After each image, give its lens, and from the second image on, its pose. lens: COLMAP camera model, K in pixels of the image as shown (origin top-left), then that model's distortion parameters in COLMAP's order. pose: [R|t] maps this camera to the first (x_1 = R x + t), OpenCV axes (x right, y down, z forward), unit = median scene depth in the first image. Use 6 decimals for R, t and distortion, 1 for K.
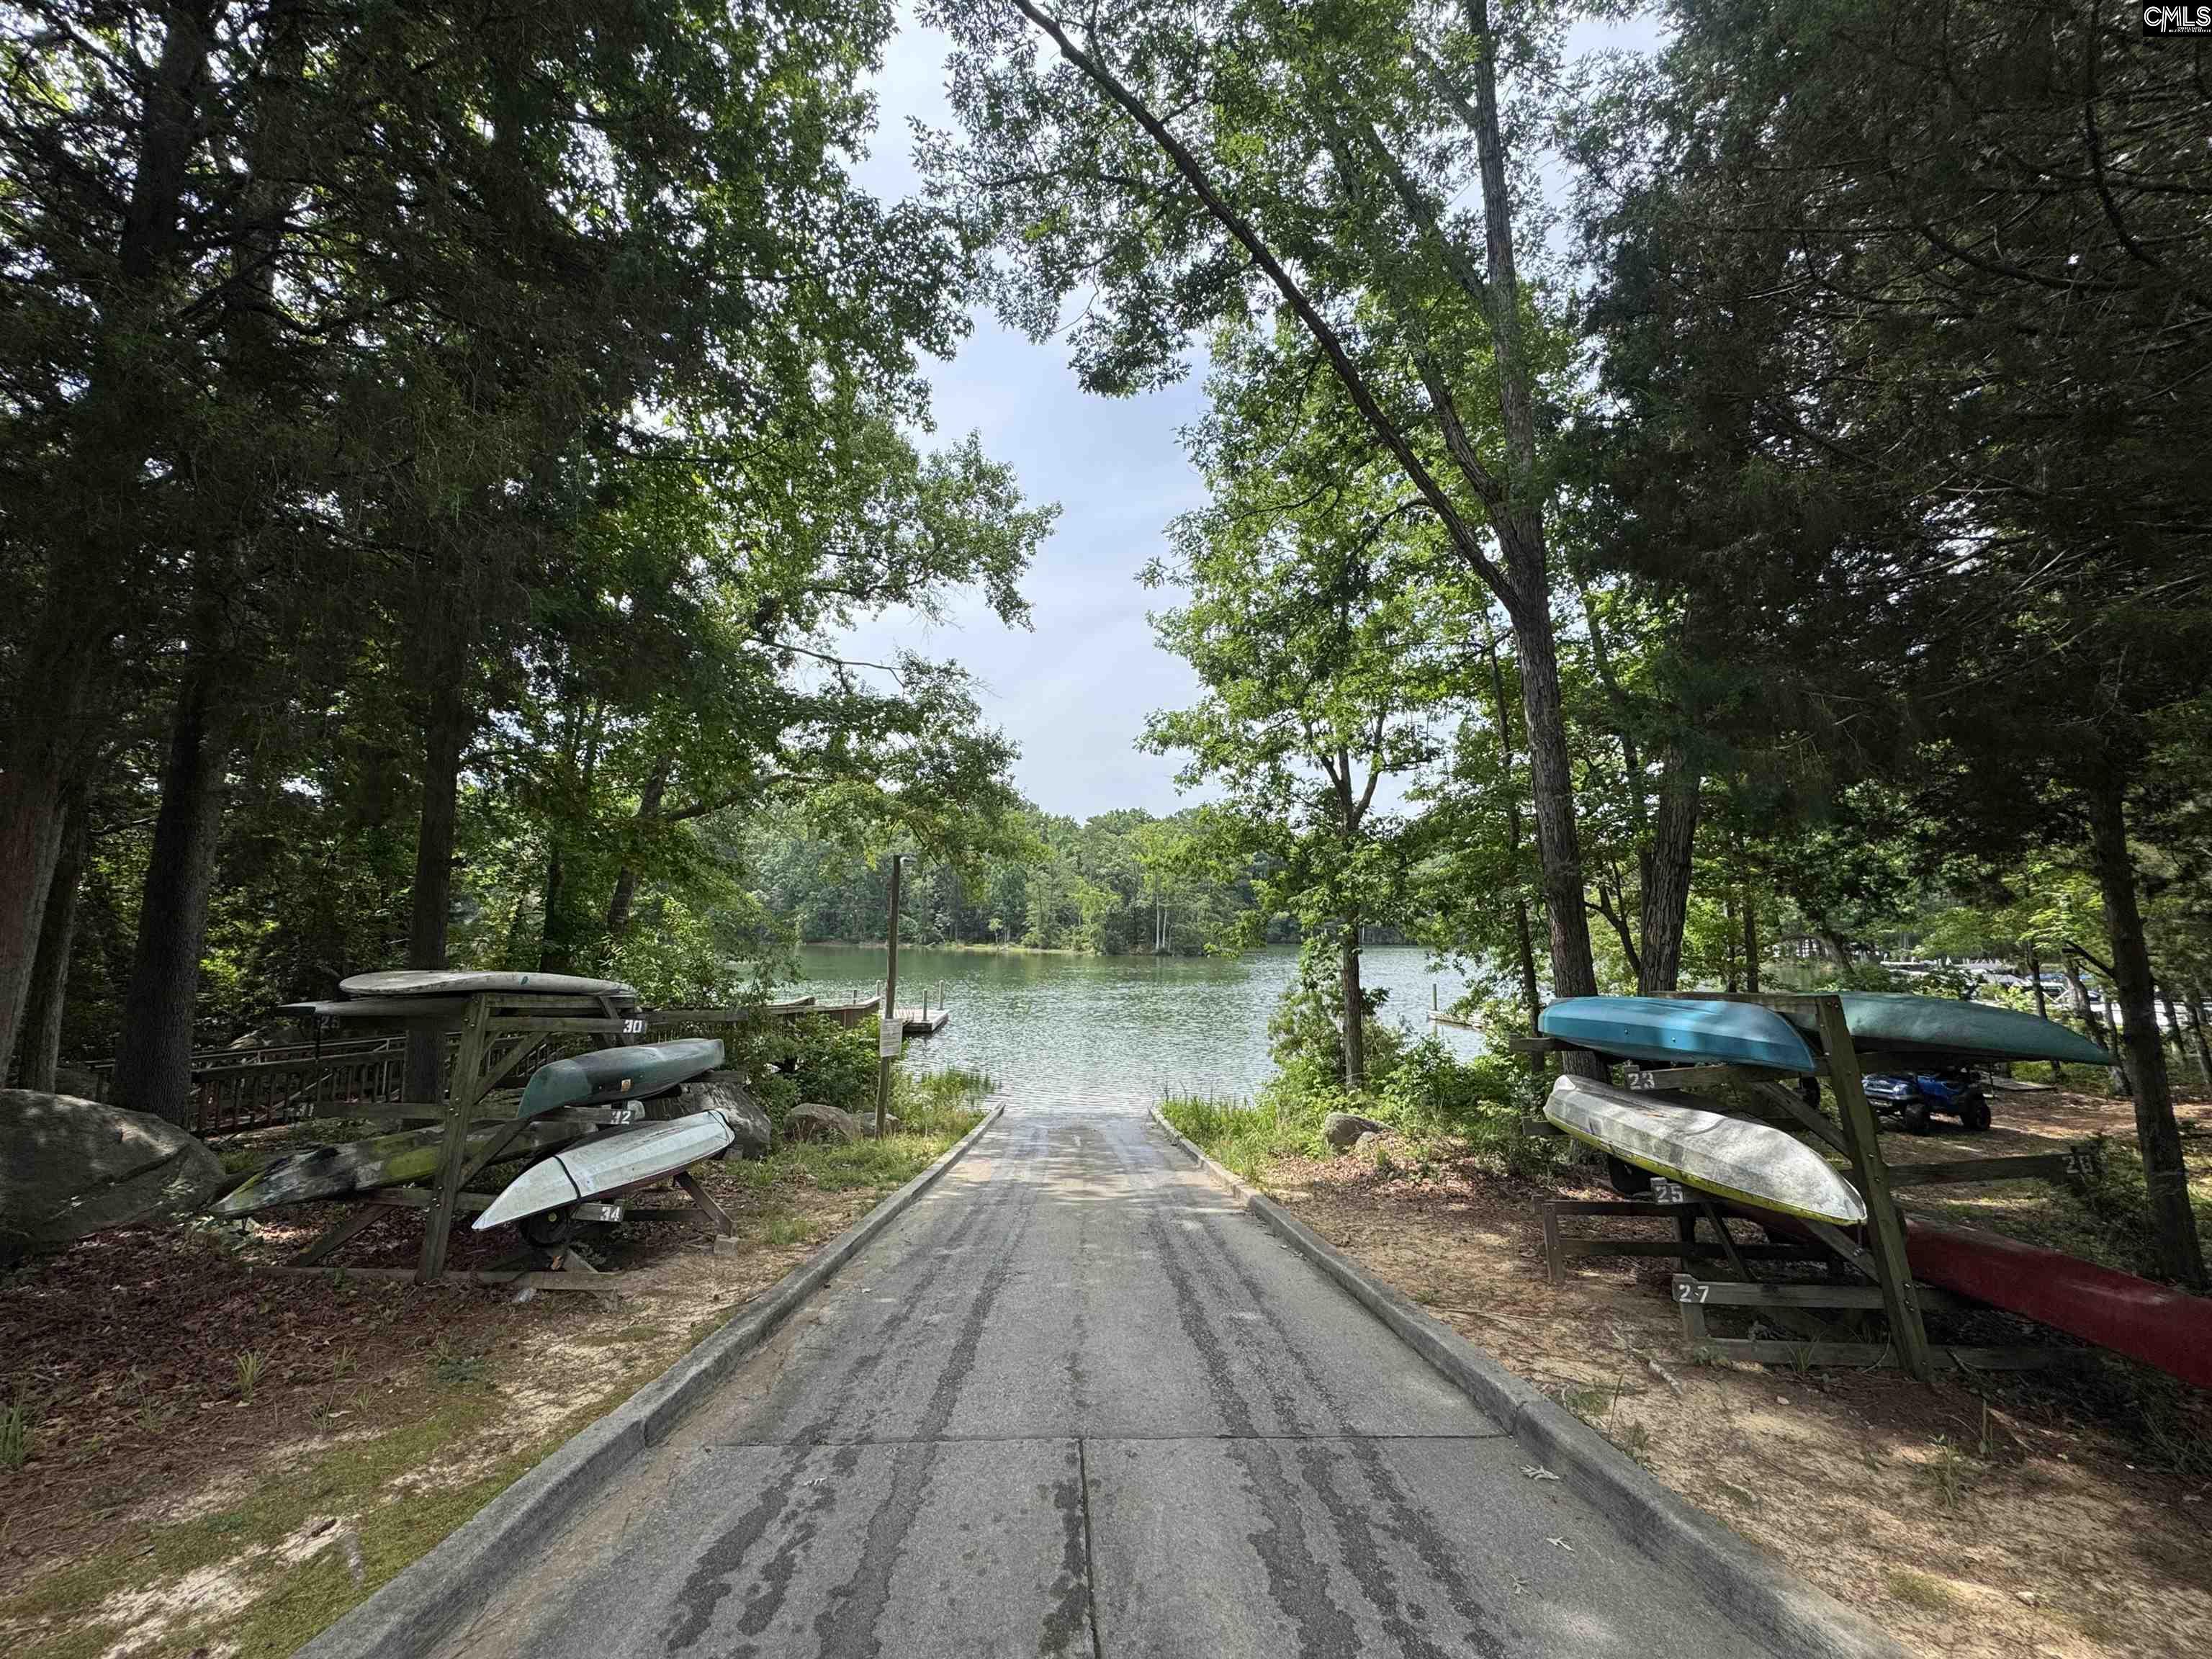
lens RADIAL K [[887.9, 0, 1106.8], [0, 887.9, 827.1], [0, 0, 1]] dist [0.000109, -0.001213]
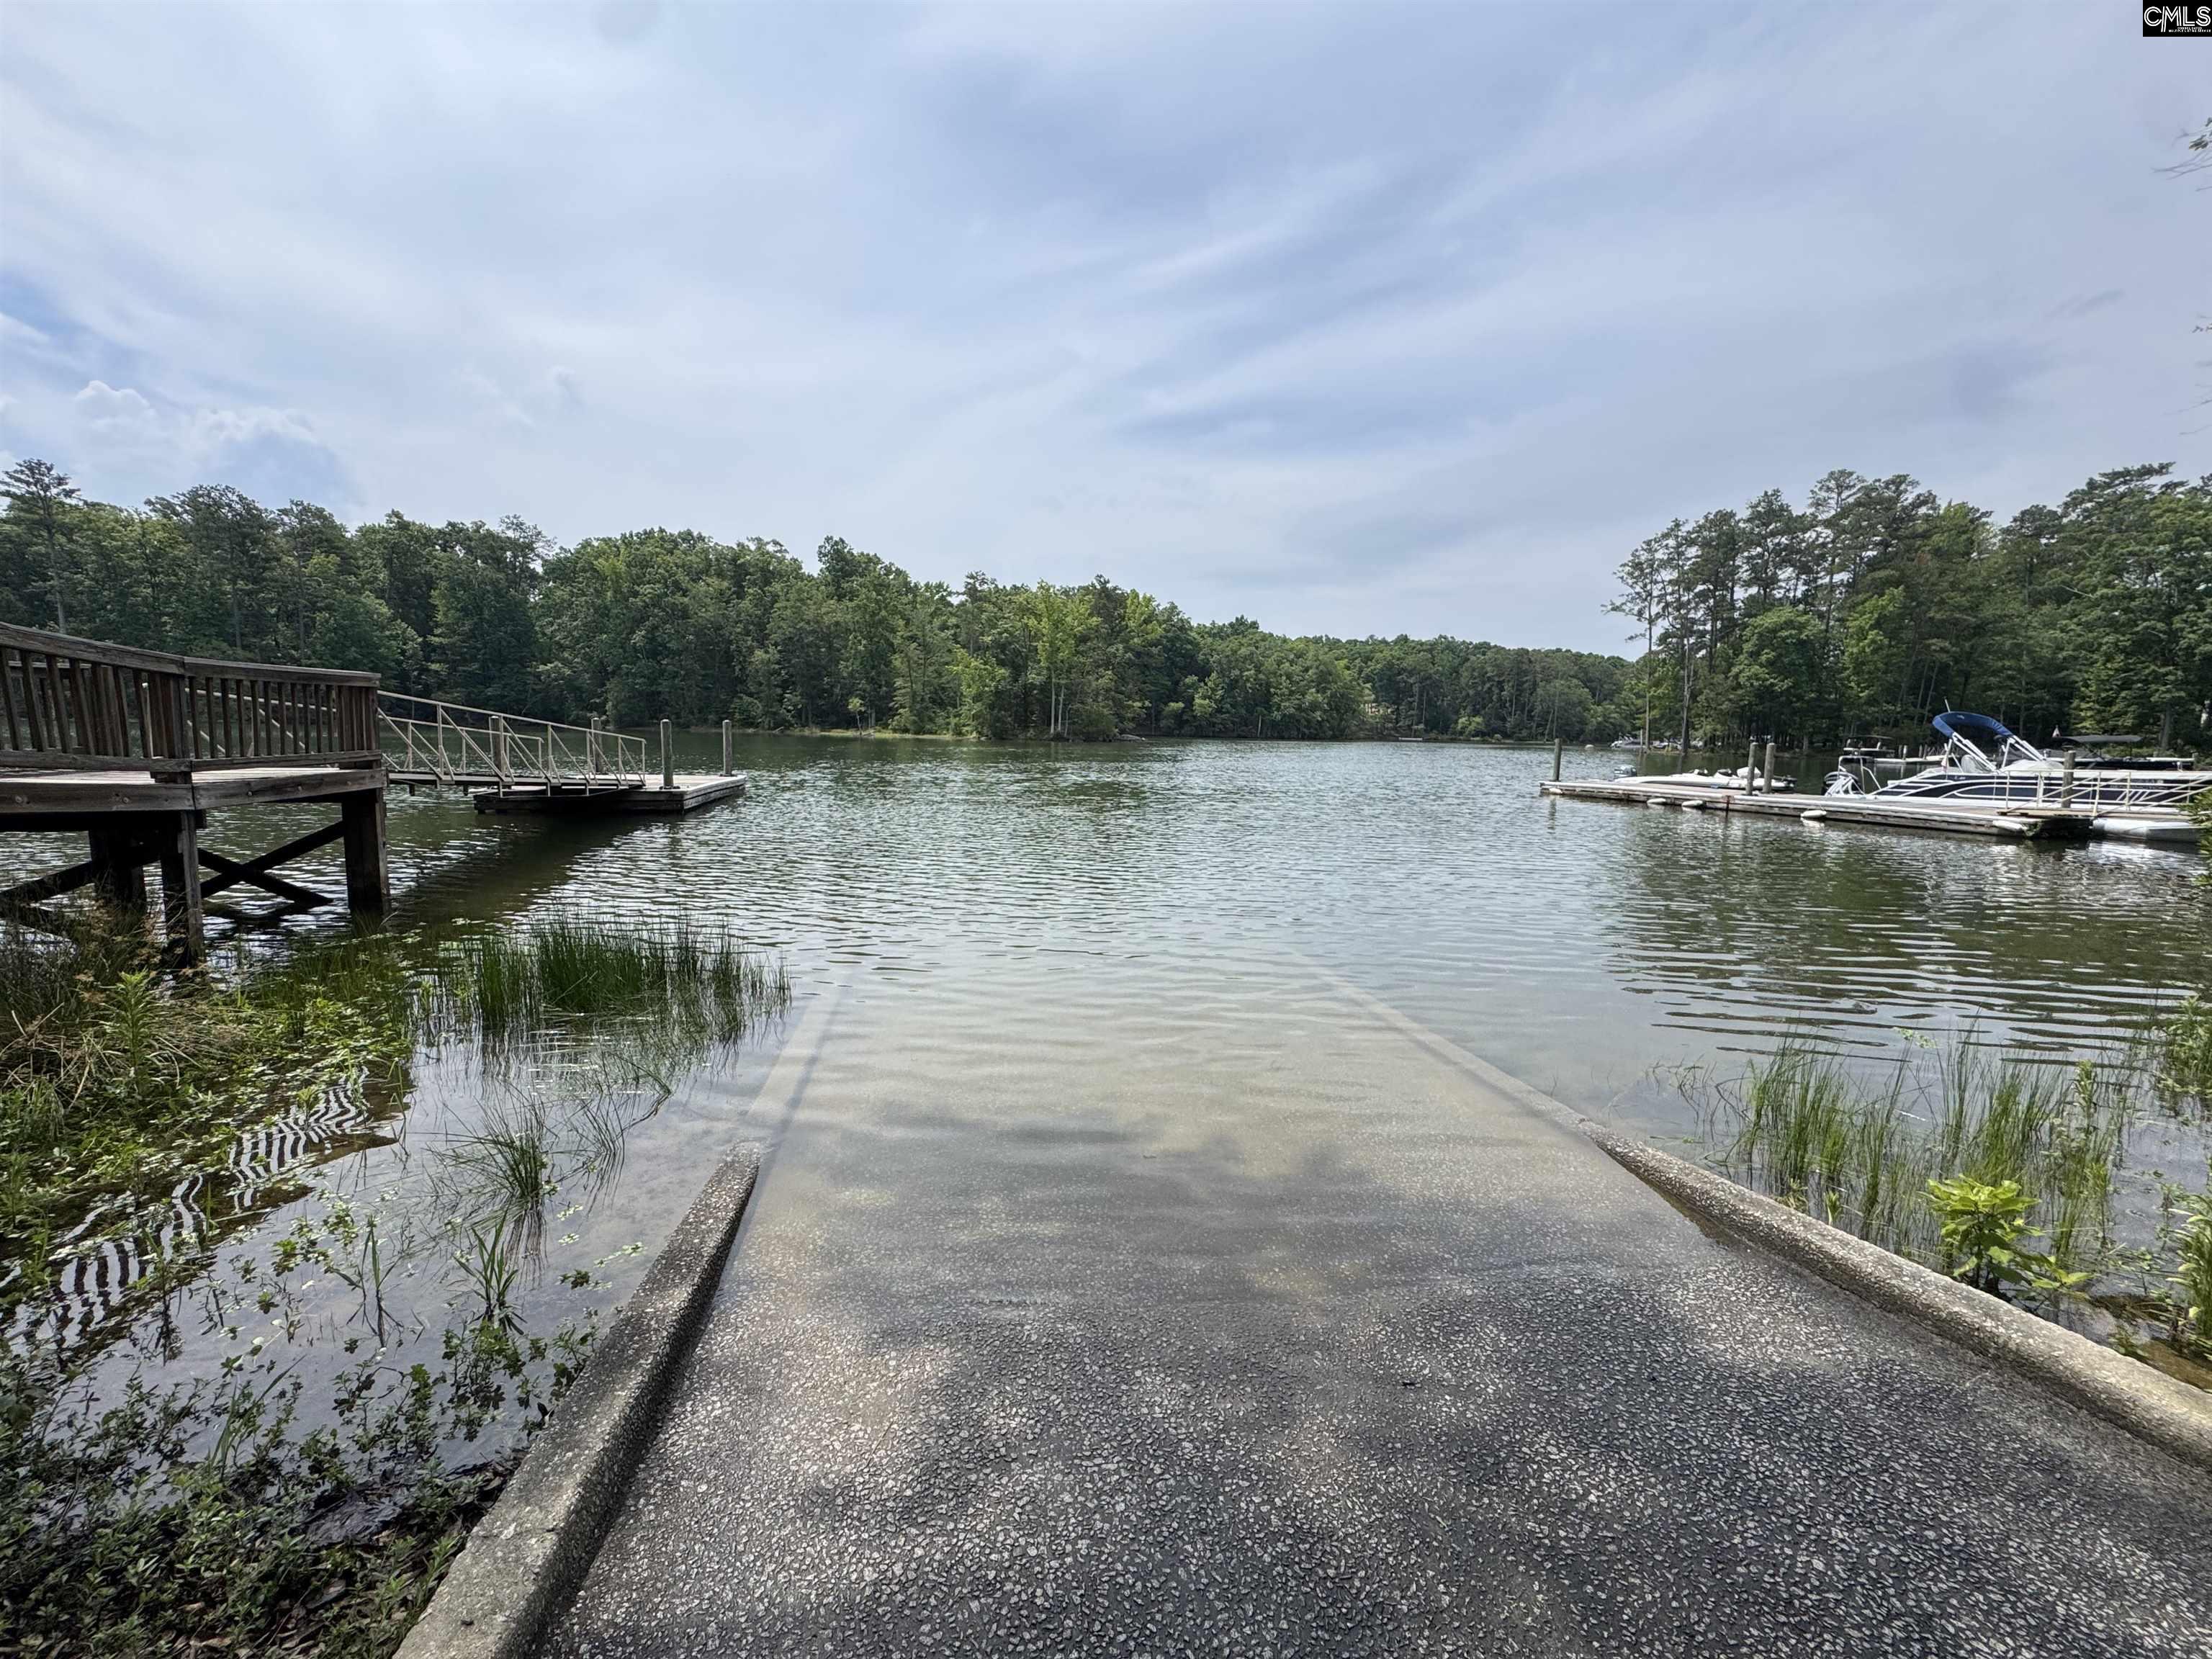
lens RADIAL K [[887.9, 0, 1106.2], [0, 887.9, 828.4], [0, 0, 1]] dist [0.000109, -0.001213]
pose [[0.989984, -0.007055, 0.141005, -0.011050], [-0.024357, 0.975240, 0.219804, 0.033361], [-0.139064, -0.221037, 0.965300, 0.132540]]
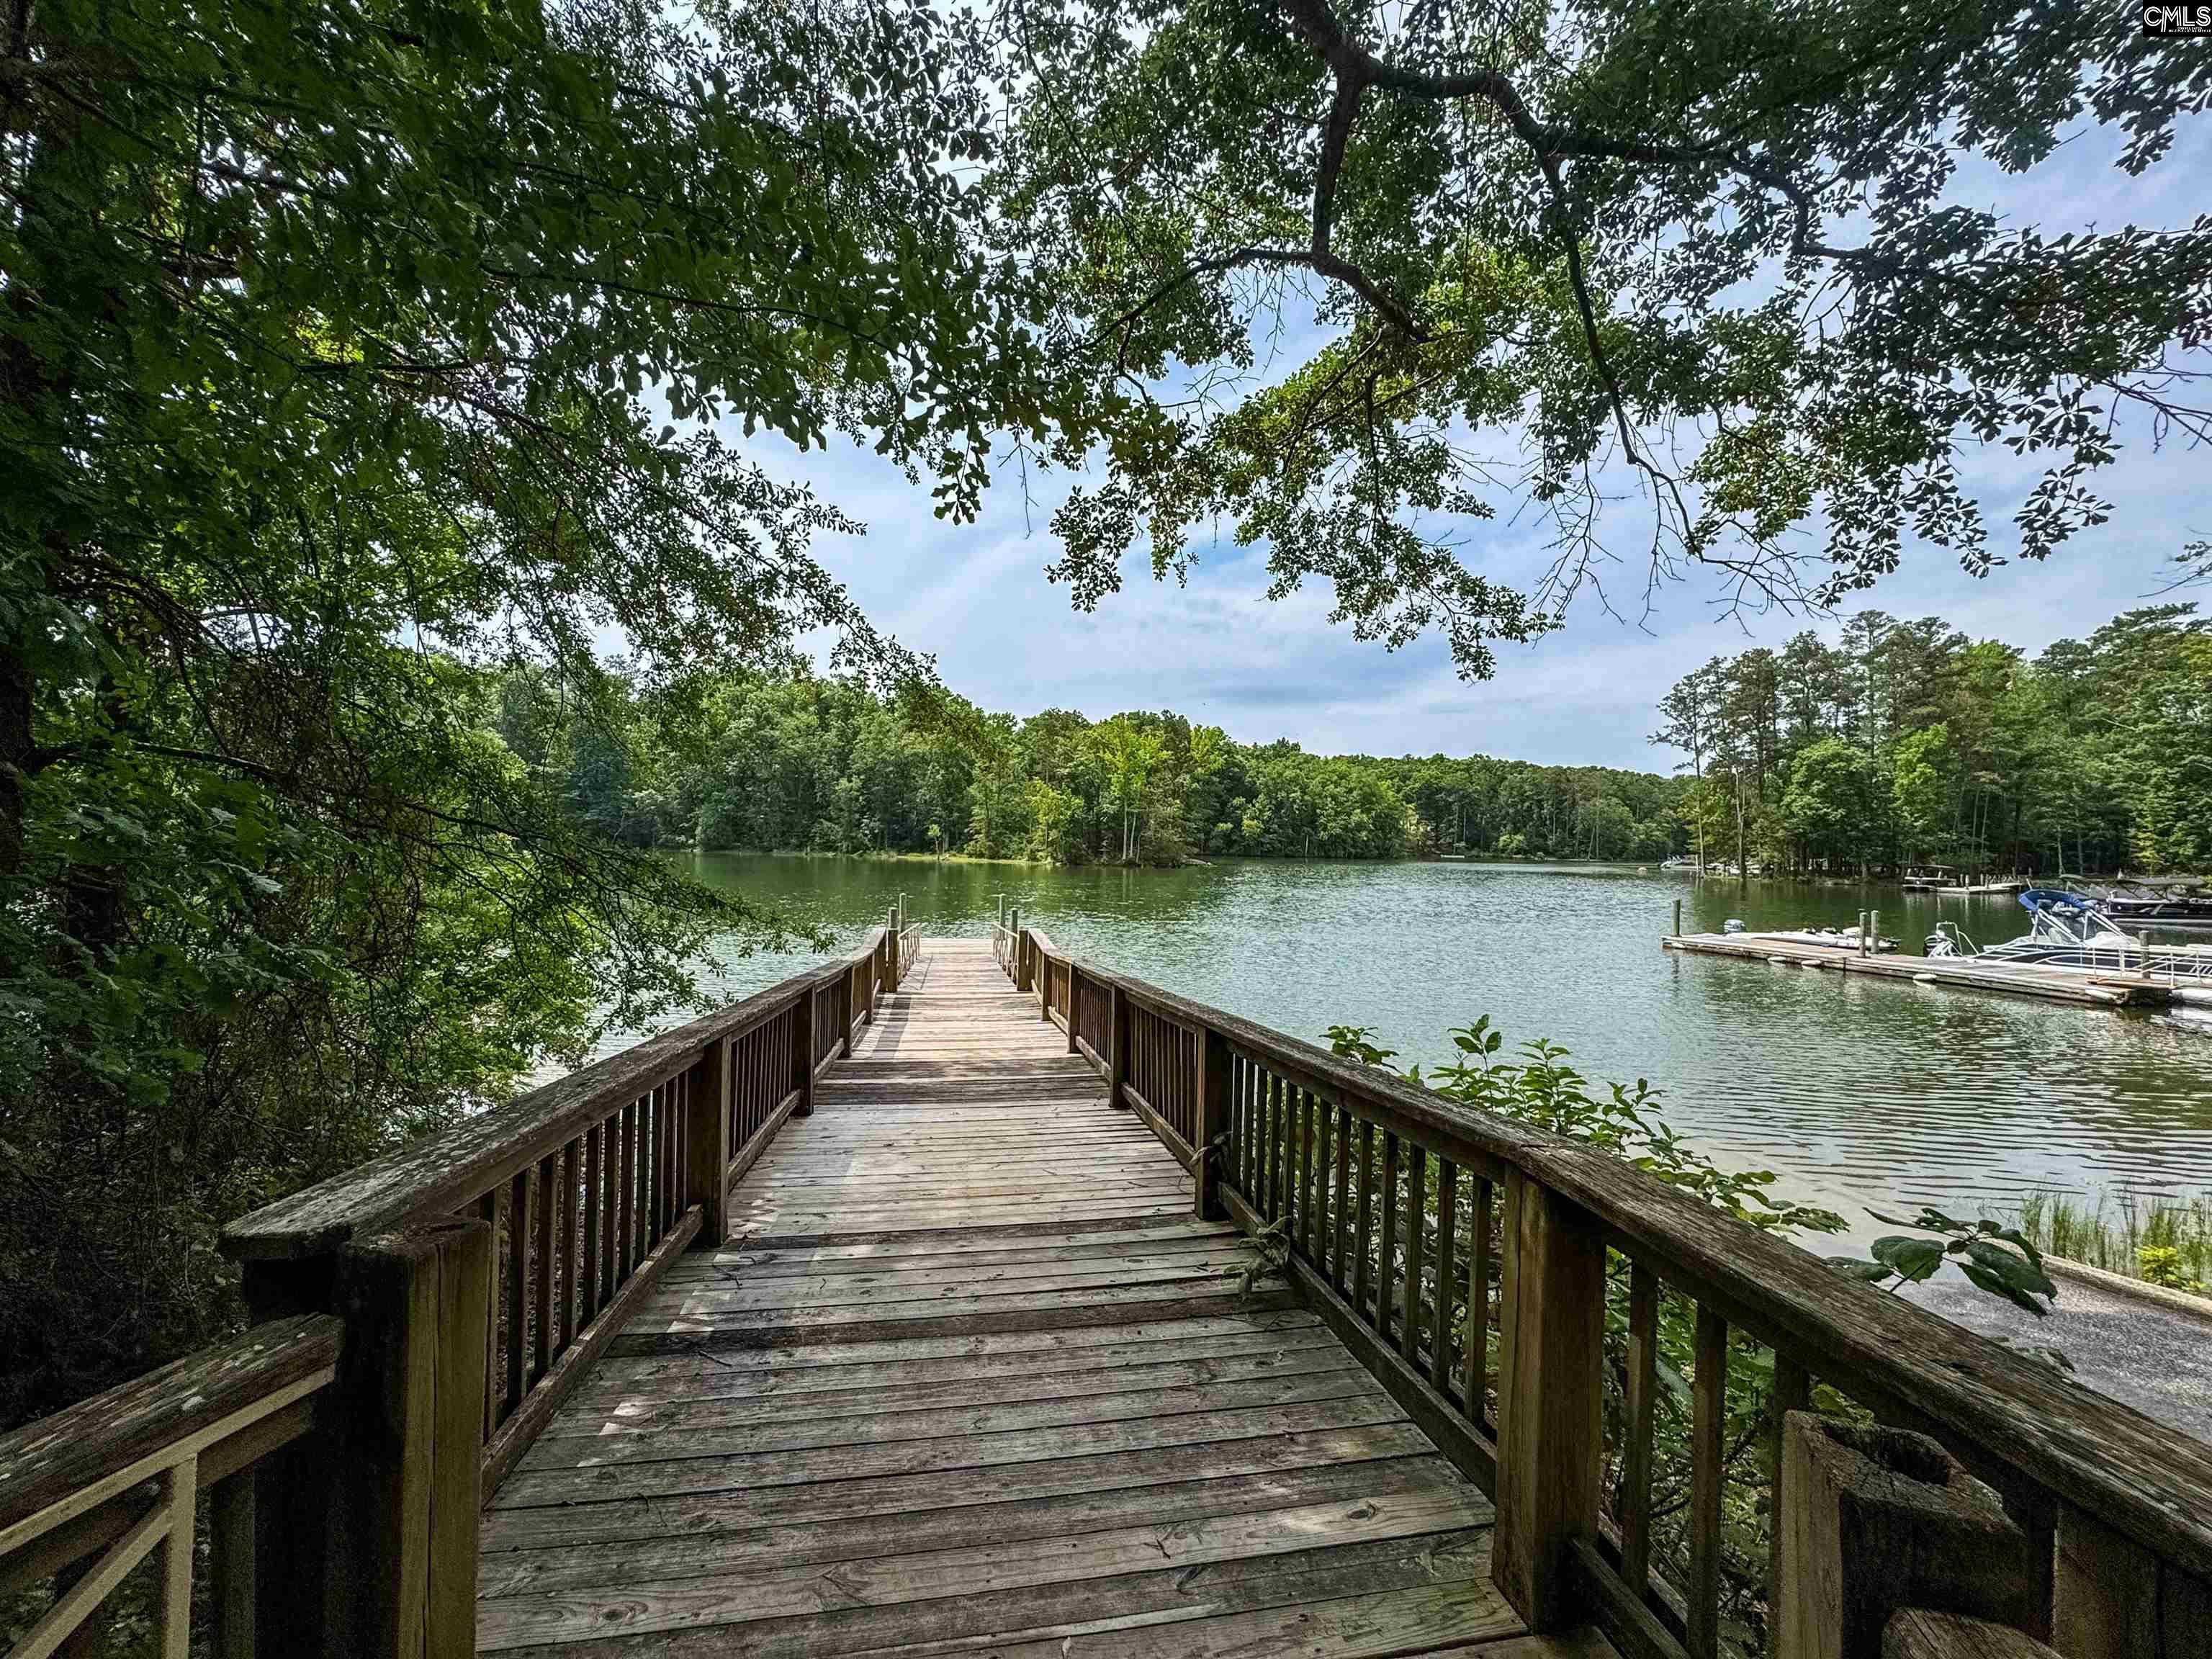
lens RADIAL K [[887.9, 0, 1108.6], [0, 887.9, 825.6], [0, 0, 1]] dist [0.000109, -0.001213]
pose [[0.993864, 0.011289, 0.110032, -0.050257], [-0.021545, 0.995482, 0.092471, 0.019113], [-0.108491, -0.094275, 0.989617, 0.108506]]
